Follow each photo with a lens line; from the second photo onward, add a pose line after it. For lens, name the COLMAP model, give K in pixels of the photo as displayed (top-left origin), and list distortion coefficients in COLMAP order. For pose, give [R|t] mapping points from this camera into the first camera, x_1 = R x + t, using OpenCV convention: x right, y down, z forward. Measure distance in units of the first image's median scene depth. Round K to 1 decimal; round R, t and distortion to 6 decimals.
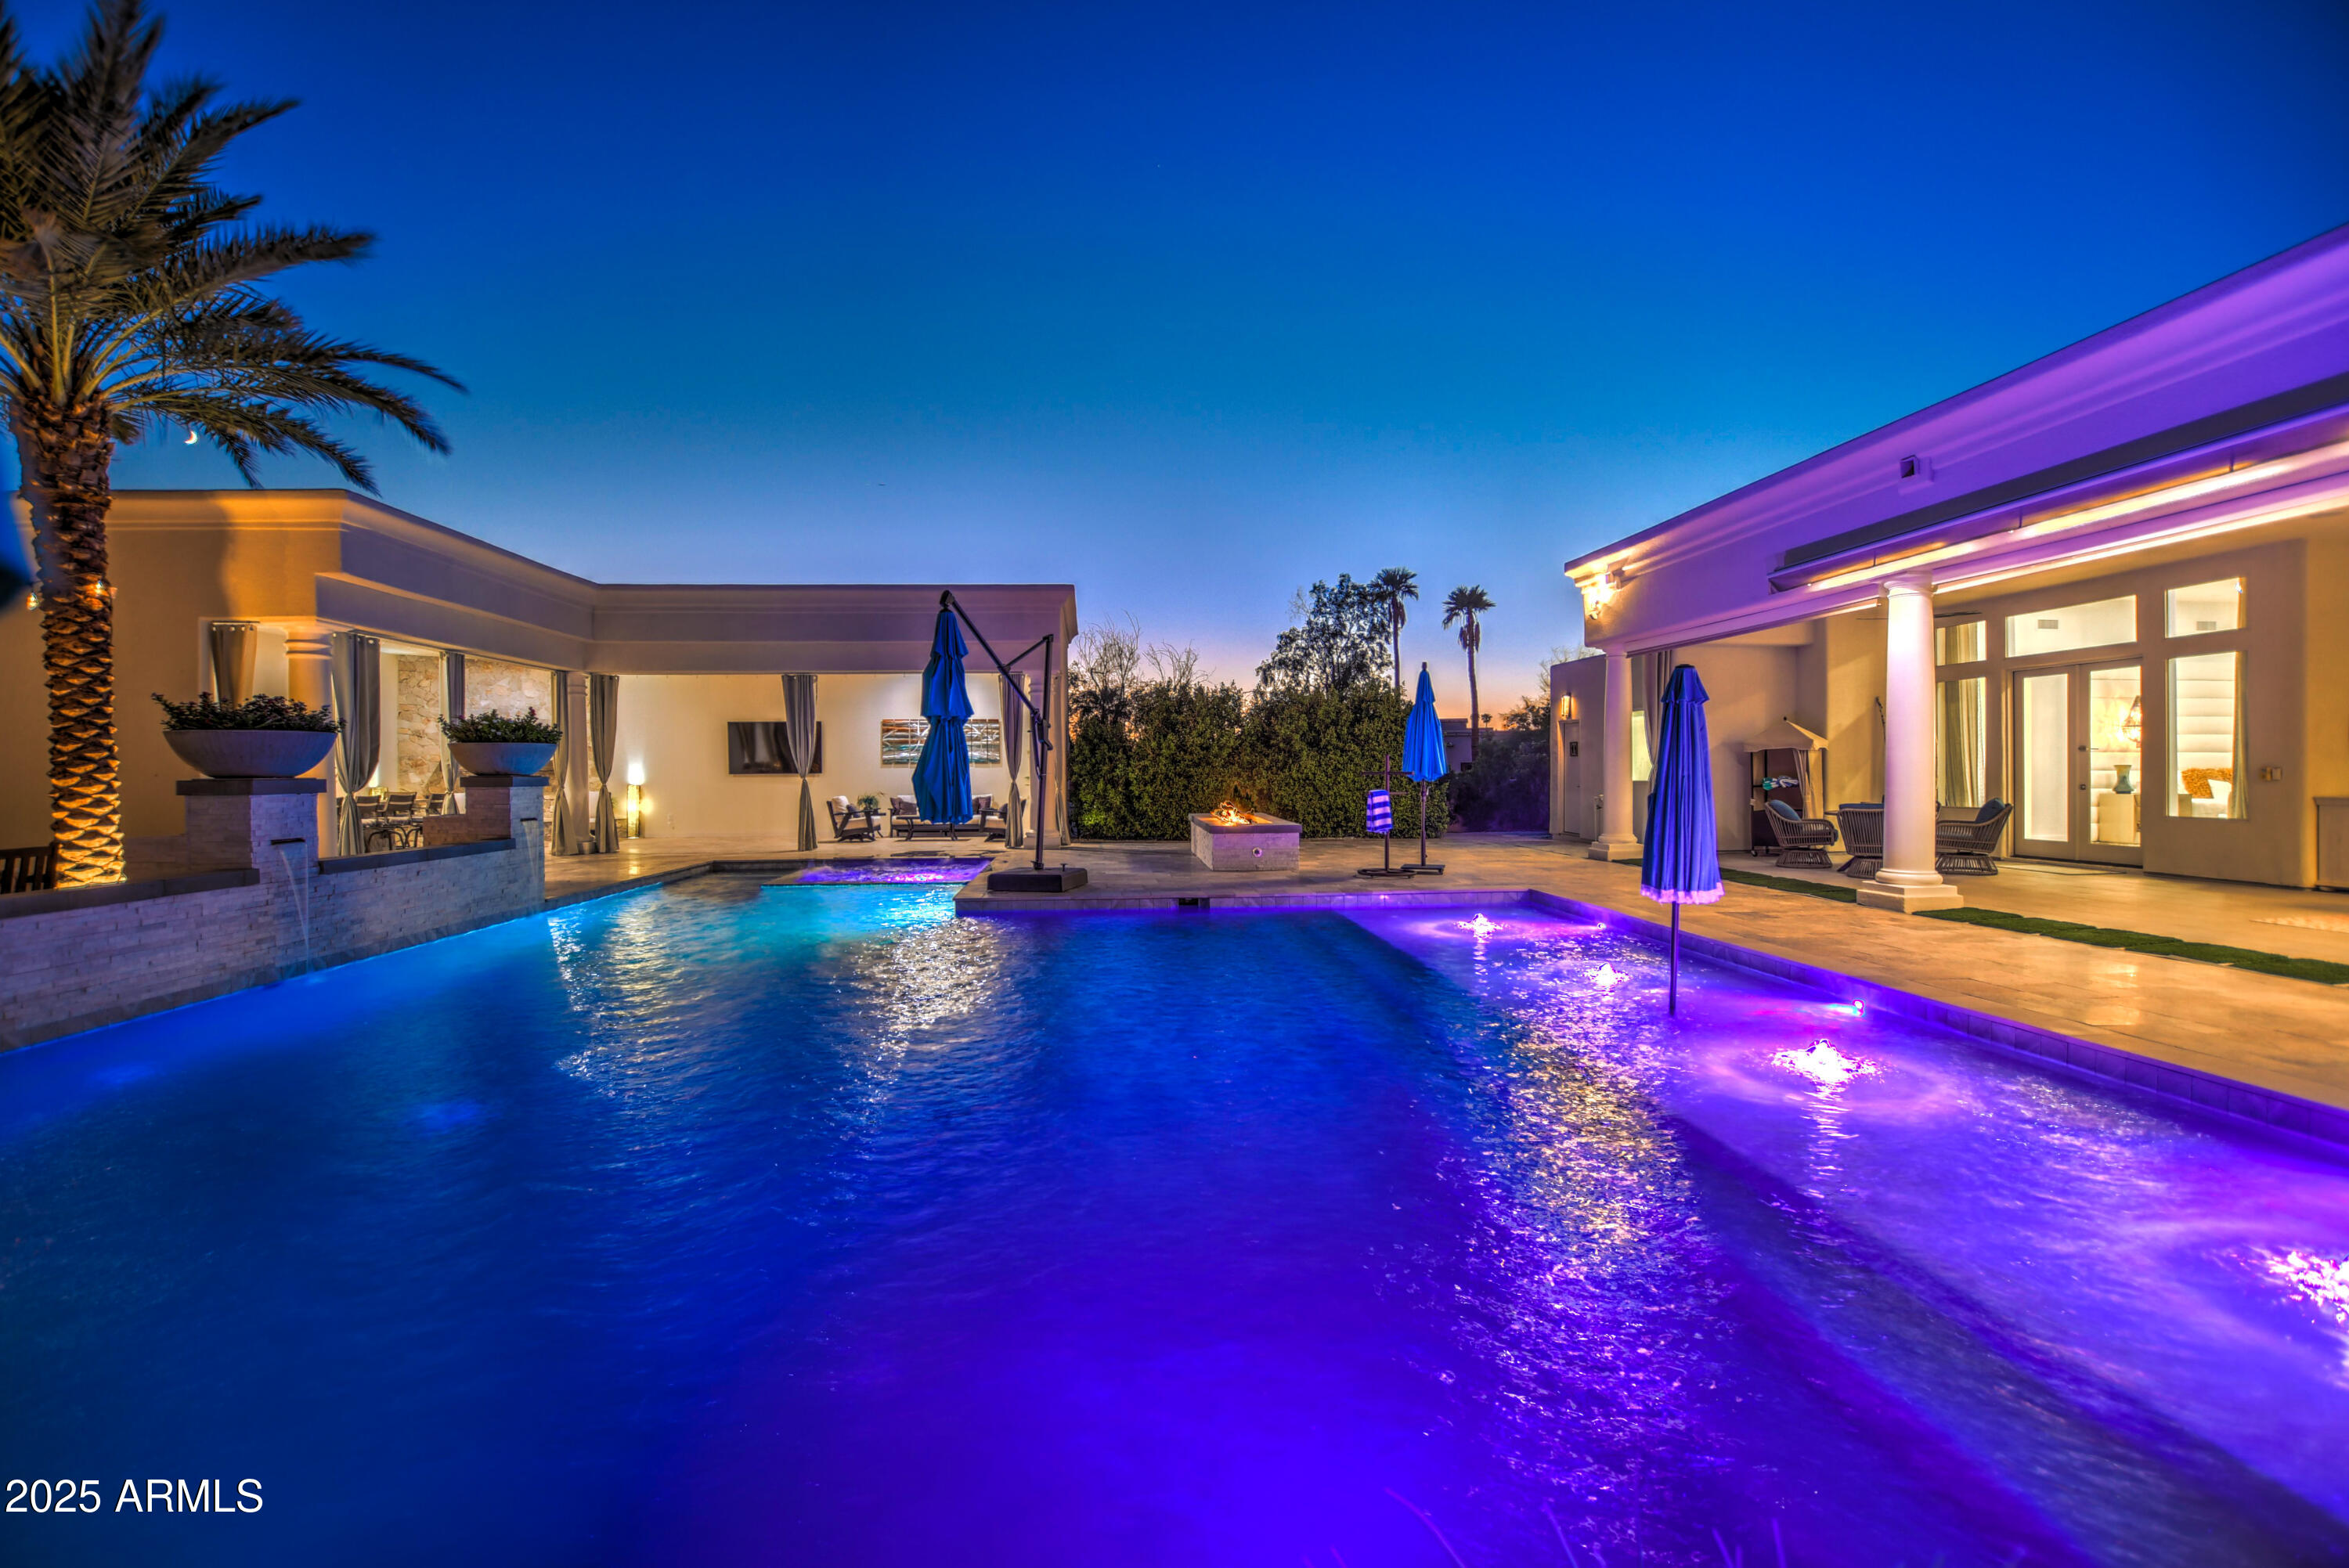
lens RADIAL K [[1043.4, 0, 1172.6], [0, 1043.4, 787.4], [0, 0, 1]] dist [-0.028113, -0.000164]
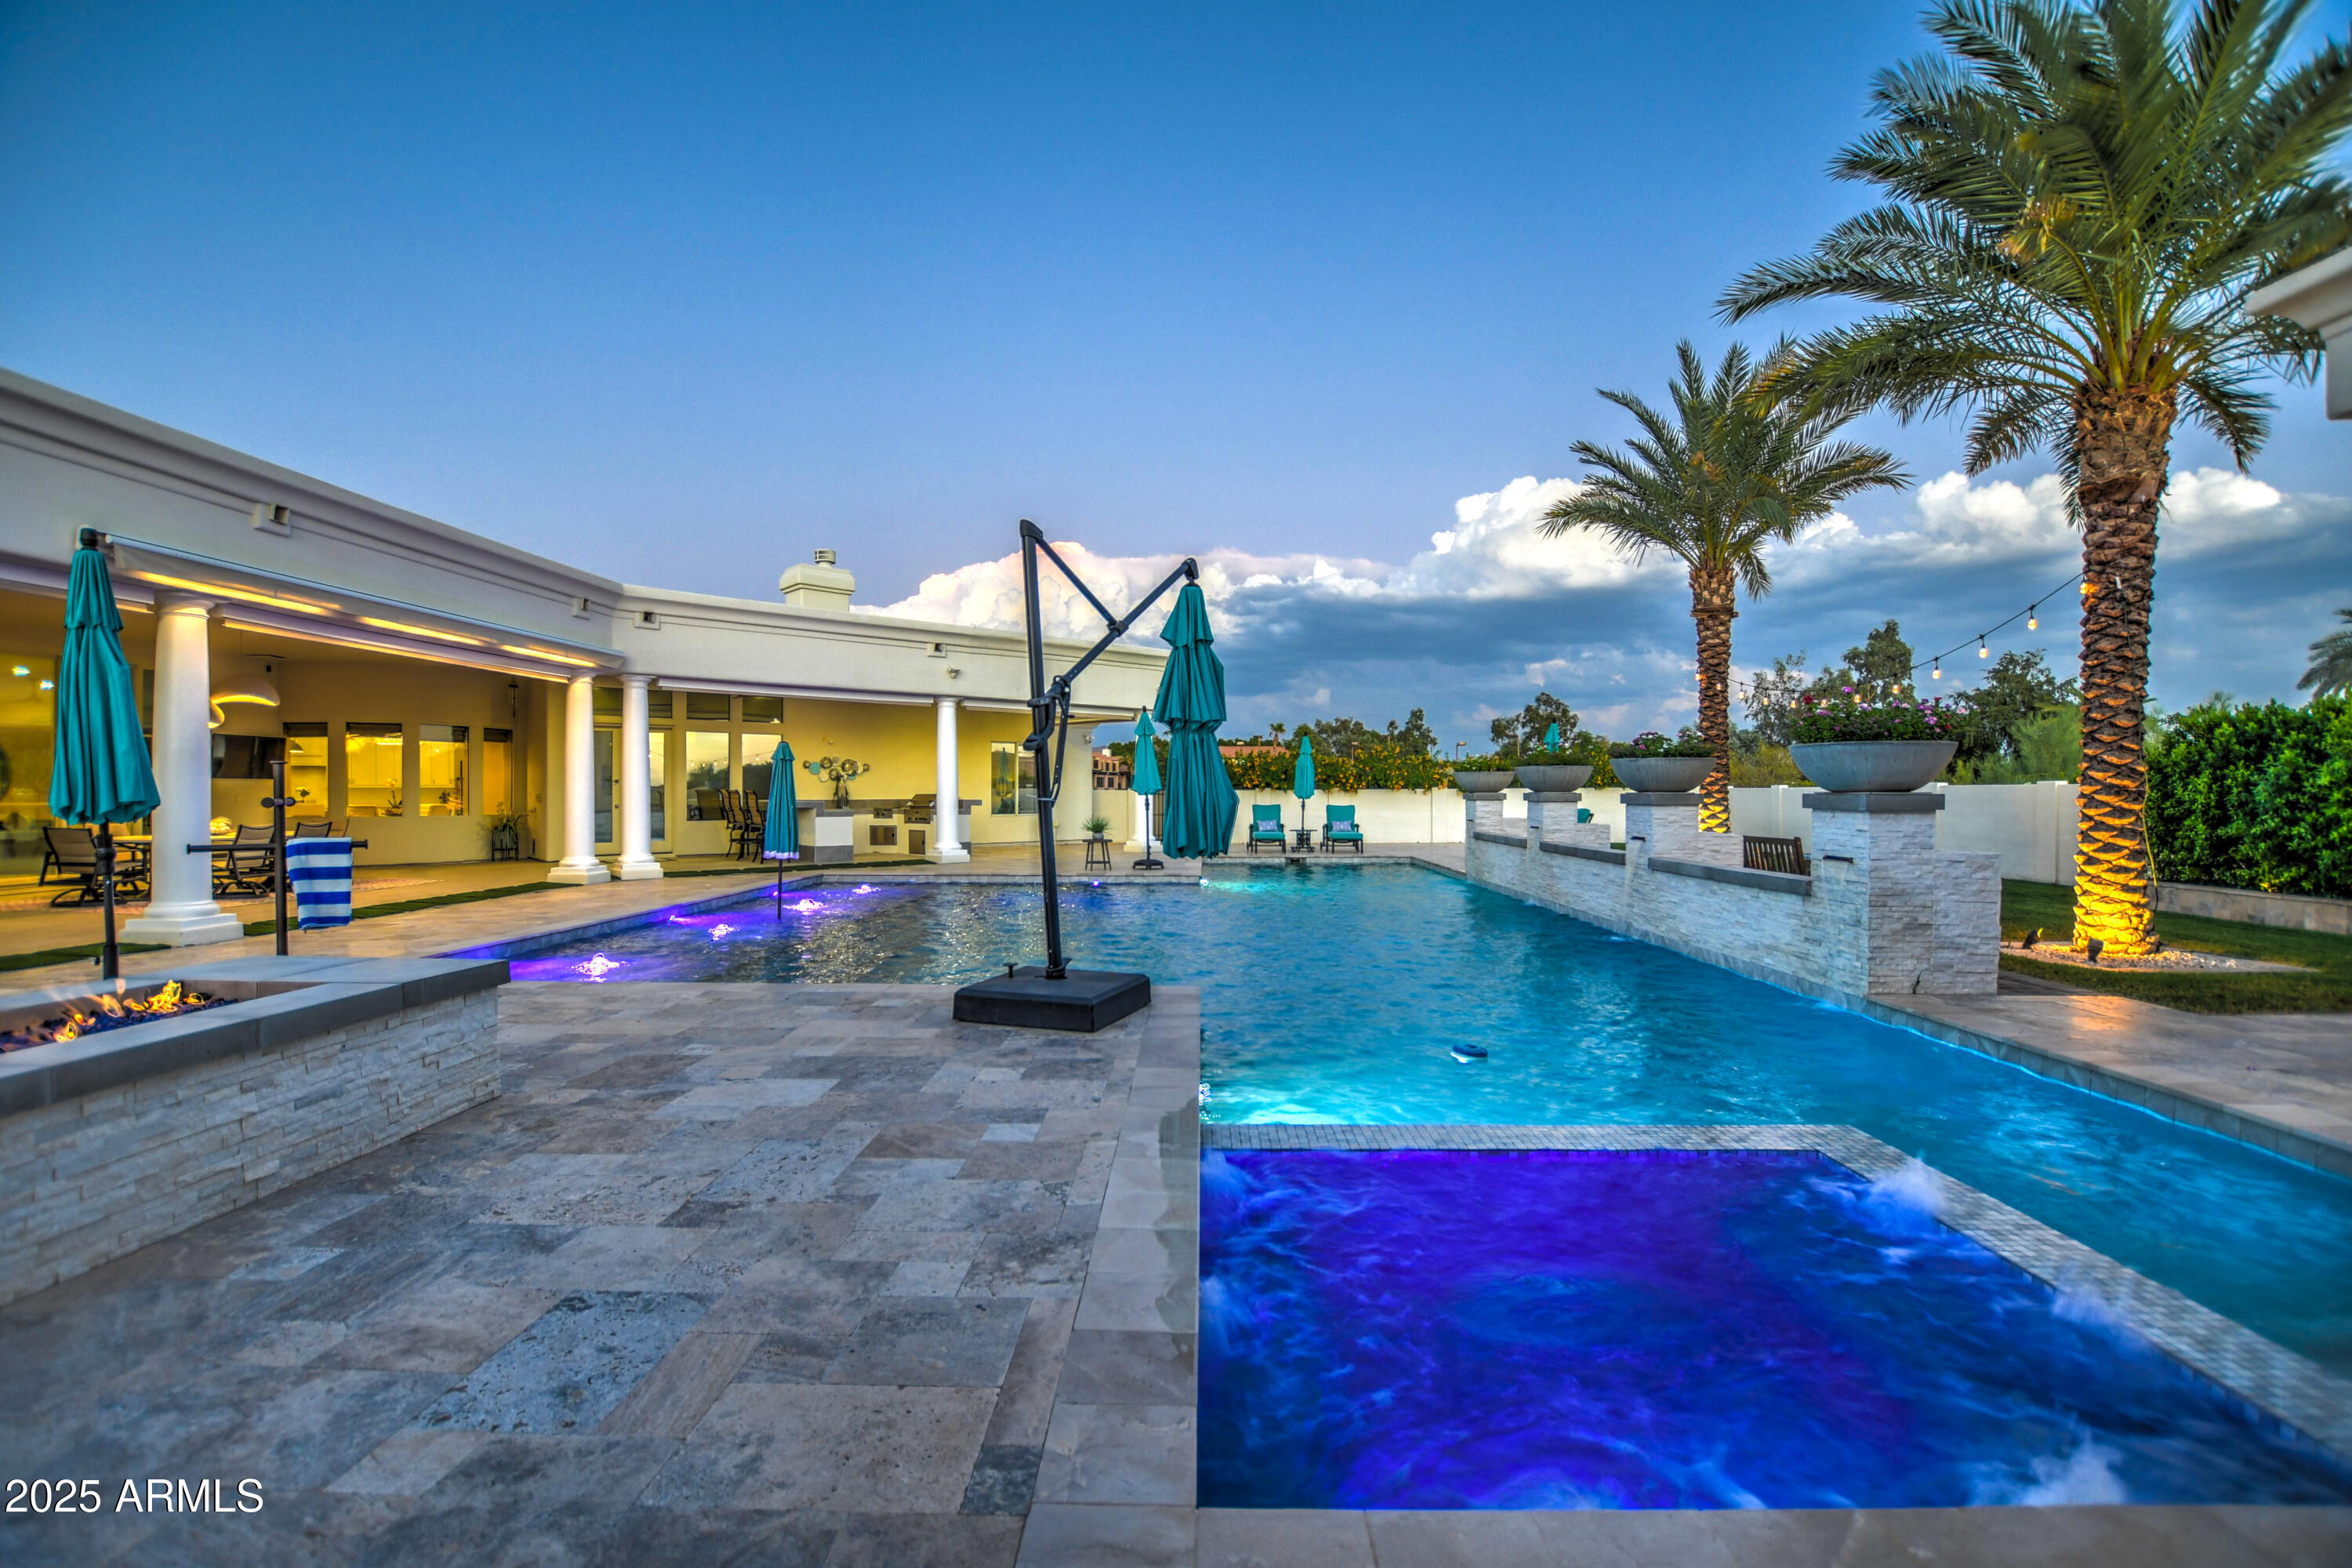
lens RADIAL K [[1043.3, 0, 1168.7], [0, 1043.3, 783.9], [0, 0, 1]] dist [-0.032008, 0.003261]
pose [[-0.993719, 0.008240, 0.111604, -0.154171], [0.009287, 0.999918, 0.008864, -0.014801], [-0.111522, 0.009845, -0.993713, 0.956048]]
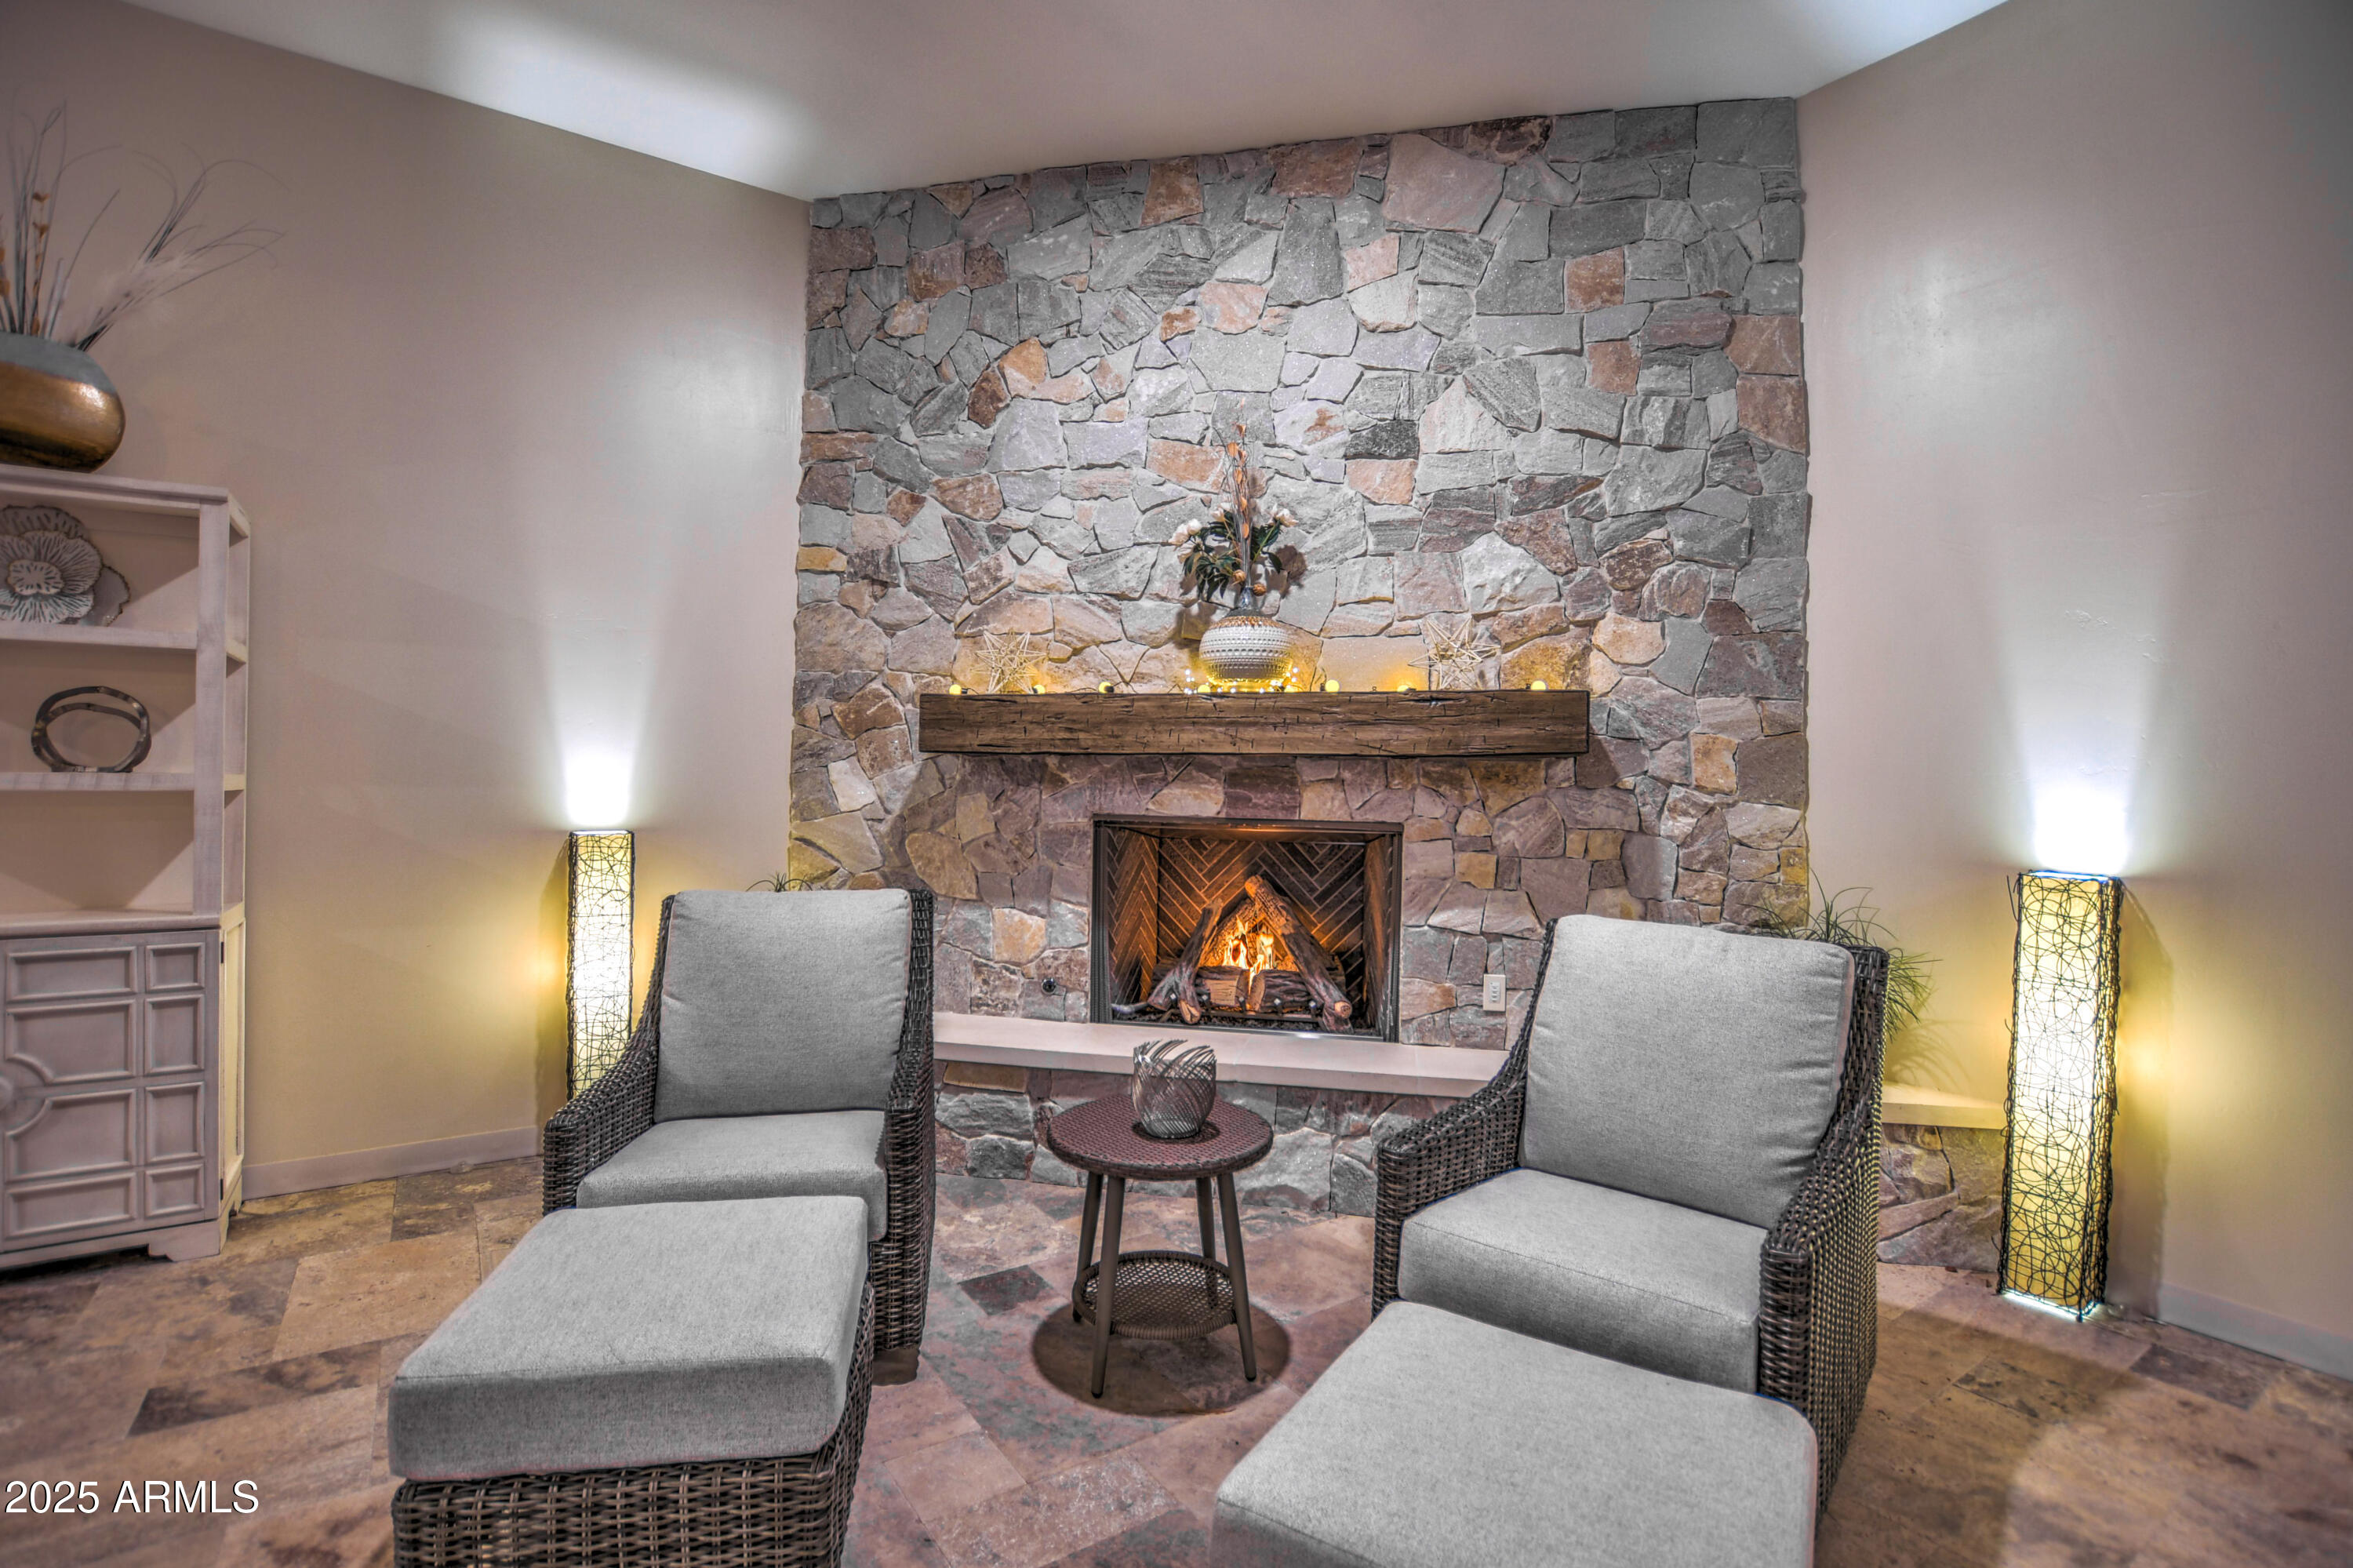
lens RADIAL K [[1043.8, 0, 1169.2], [0, 1043.8, 783.9], [0, 0, 1]] dist [-0.032008, 0.003261]
pose [[0.496872, 0.004446, -0.867812, -0.528667], [-0.031861, 0.999406, -0.013122, -0.009004], [0.867239, 0.034169, 0.496719, 0.953875]]
